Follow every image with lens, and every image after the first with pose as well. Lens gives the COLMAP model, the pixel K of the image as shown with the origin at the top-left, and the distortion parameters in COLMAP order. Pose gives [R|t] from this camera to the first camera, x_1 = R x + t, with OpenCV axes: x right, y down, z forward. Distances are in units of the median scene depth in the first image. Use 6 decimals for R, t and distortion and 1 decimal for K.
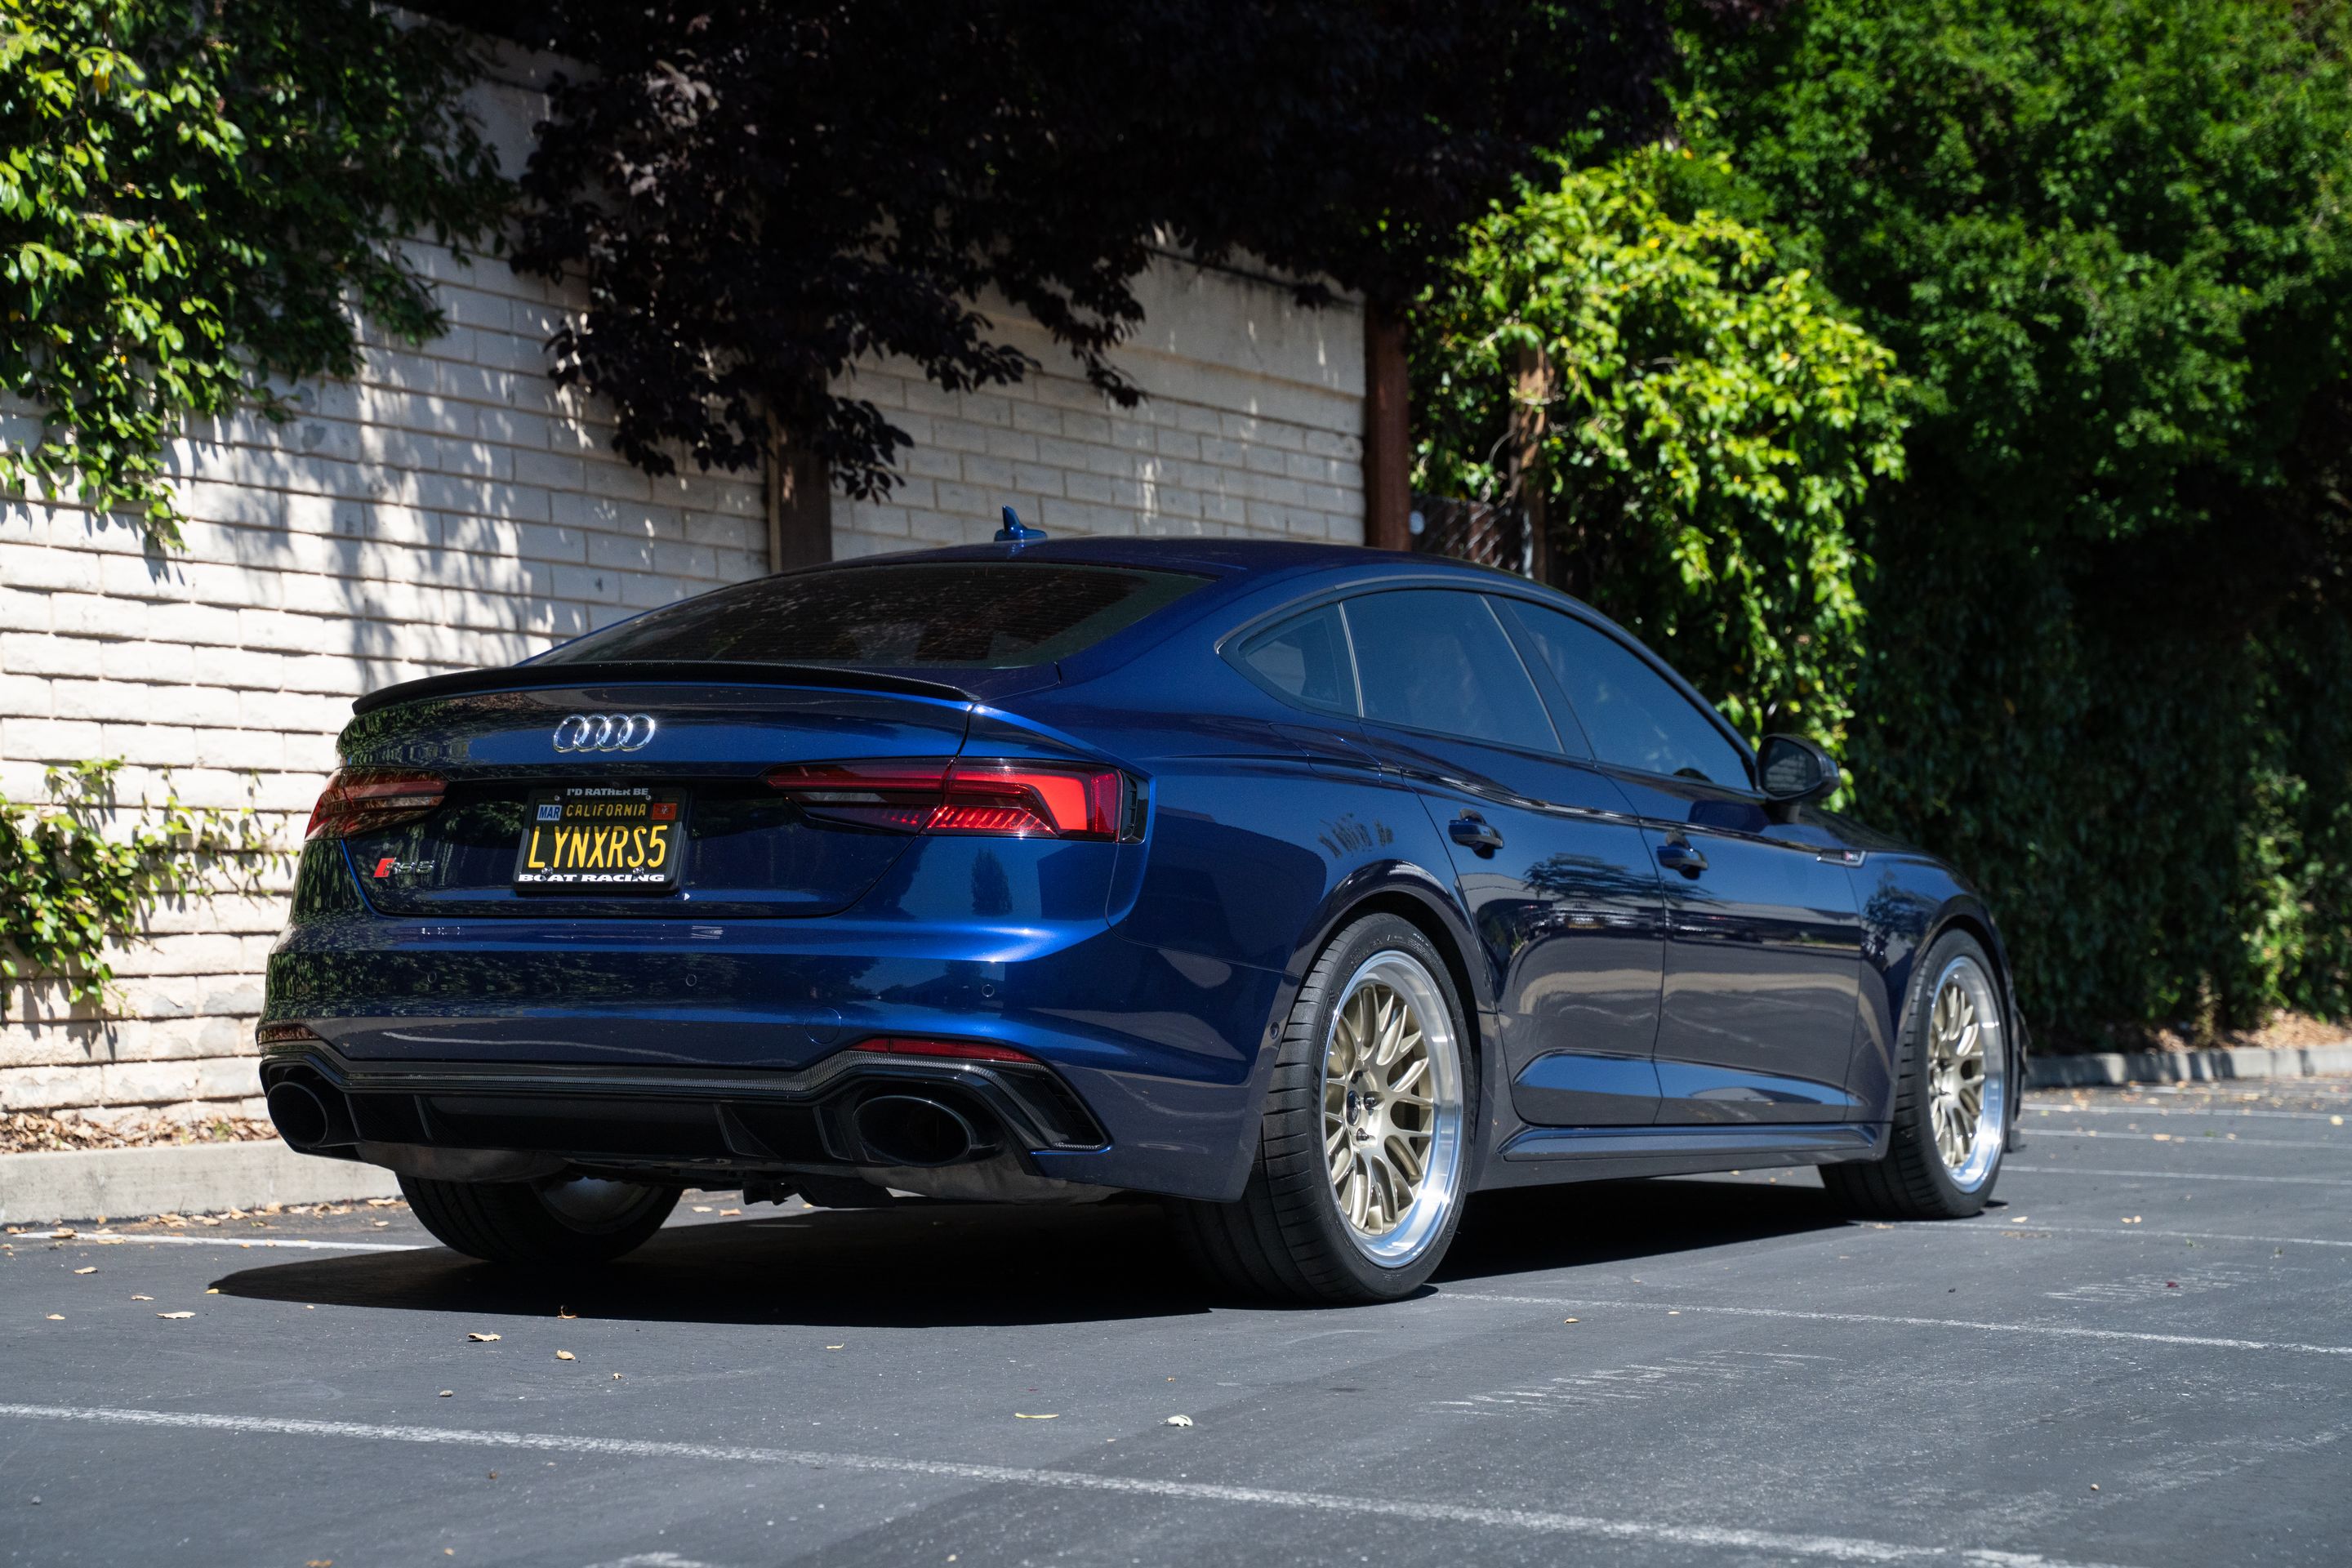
lens RADIAL K [[4171.1, 0, 1176.0], [0, 4171.1, 784.0], [0, 0, 1]] dist [0.136759, 0.420200]
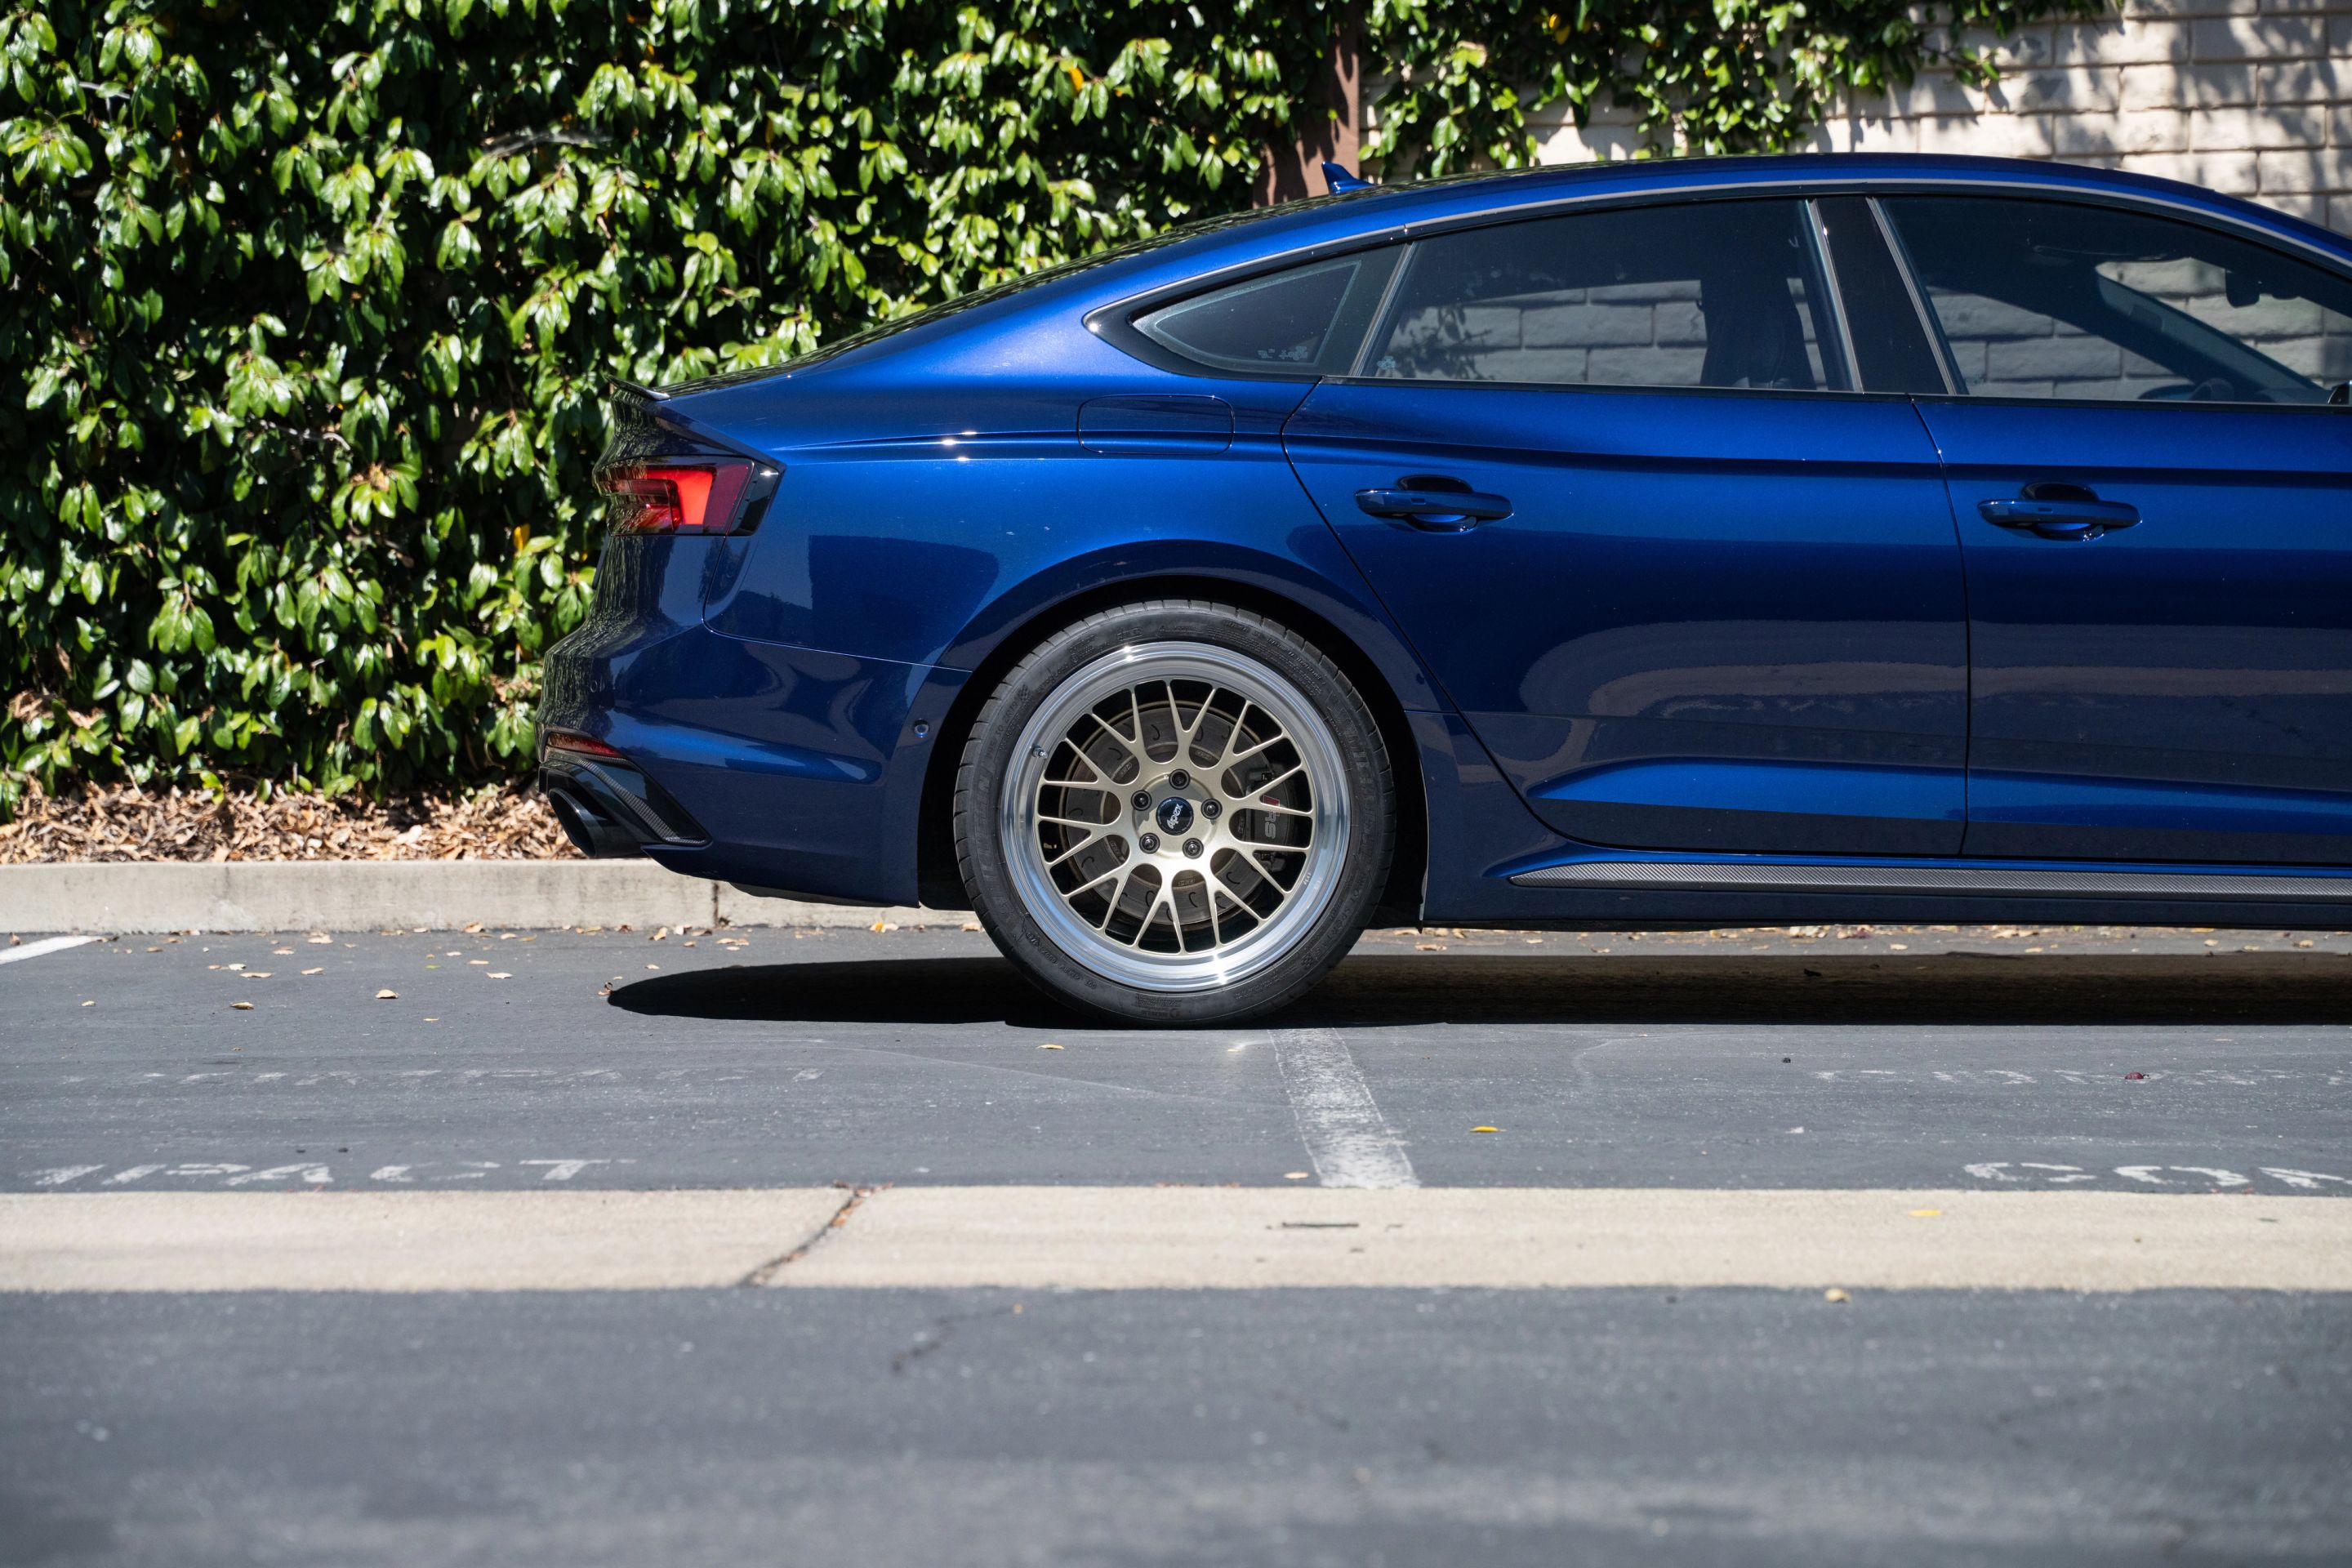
lens RADIAL K [[4729.1, 0, 1176.0], [0, 4729.1, 784.0], [0, 0, 1]] dist [0.272076, 0.274020]
pose [[0.503351, 0.004196, -0.864072, 0.610102], [0.043087, 0.998622, 0.029949, 0.027709], [0.863007, -0.052305, 0.502477, 0.325176]]
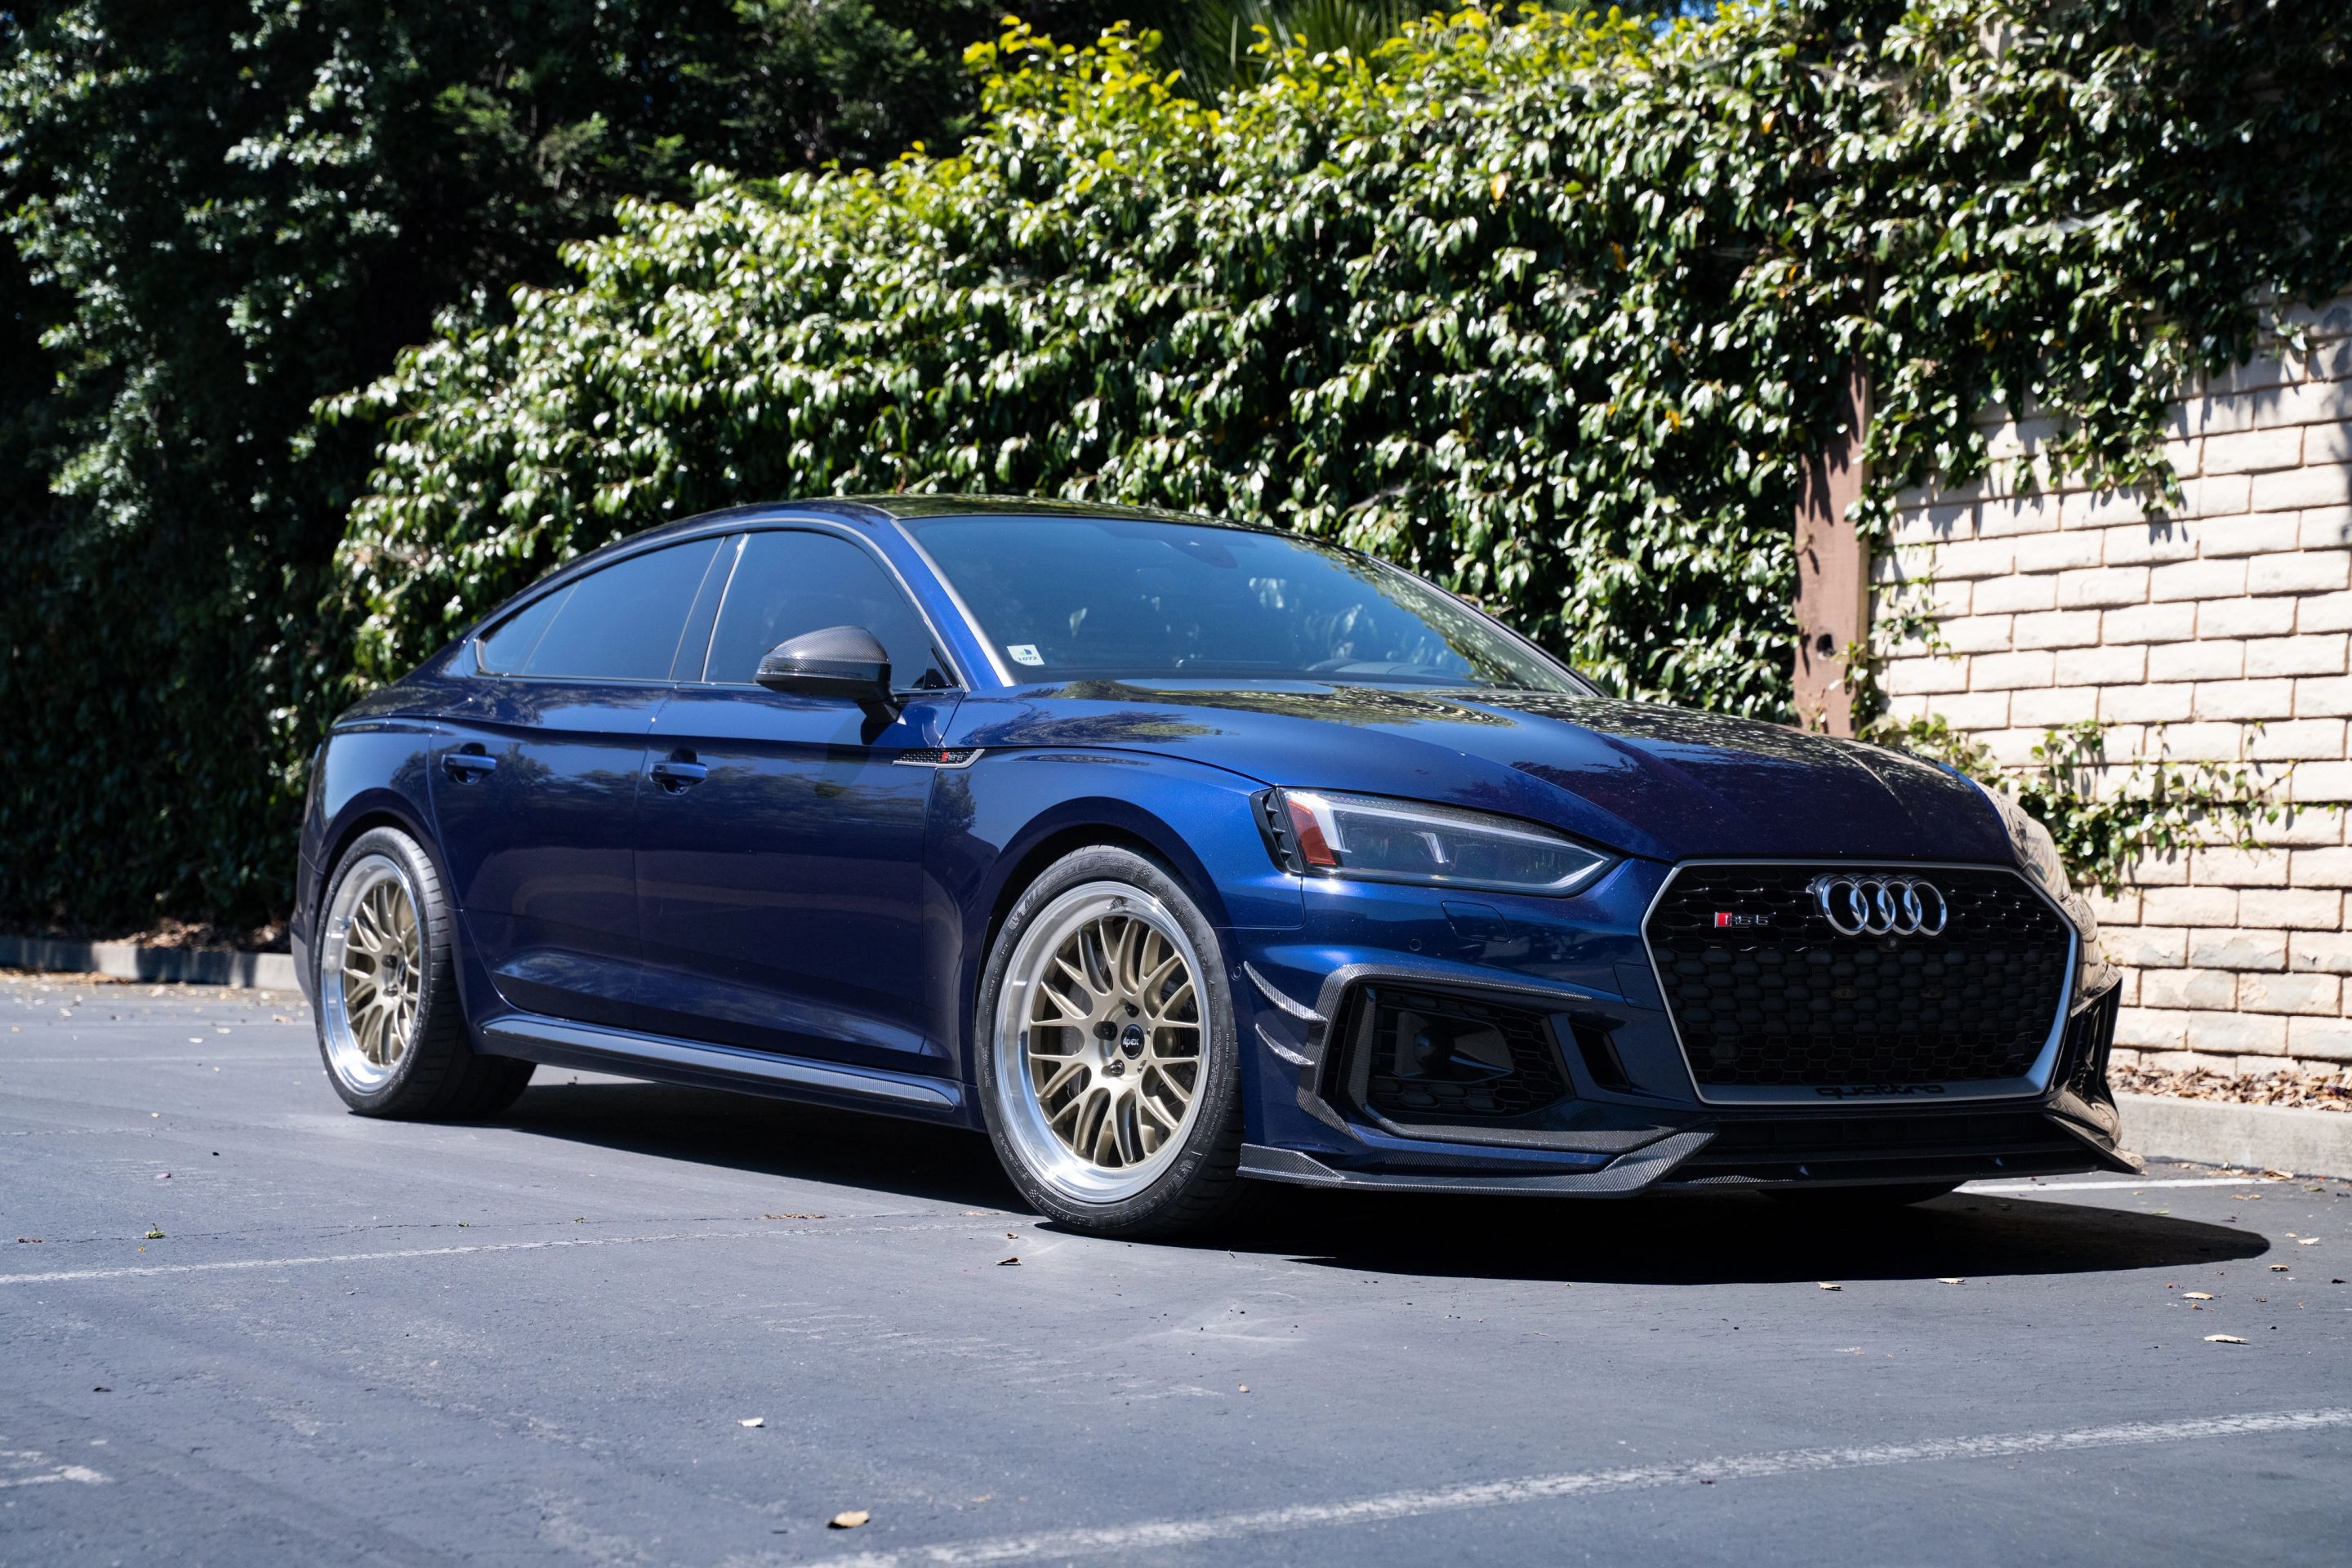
lens RADIAL K [[3755.6, 0, 1068.6], [0, 3755.6, 709.3], [0, 0, 1]] dist [0.159923, -0.014387]
pose [[-0.443051, -0.049750, -0.895115, 0.699122], [0.007991, 0.998200, -0.059434, 0.044996], [0.896461, -0.033486, -0.441856, 1.153431]]
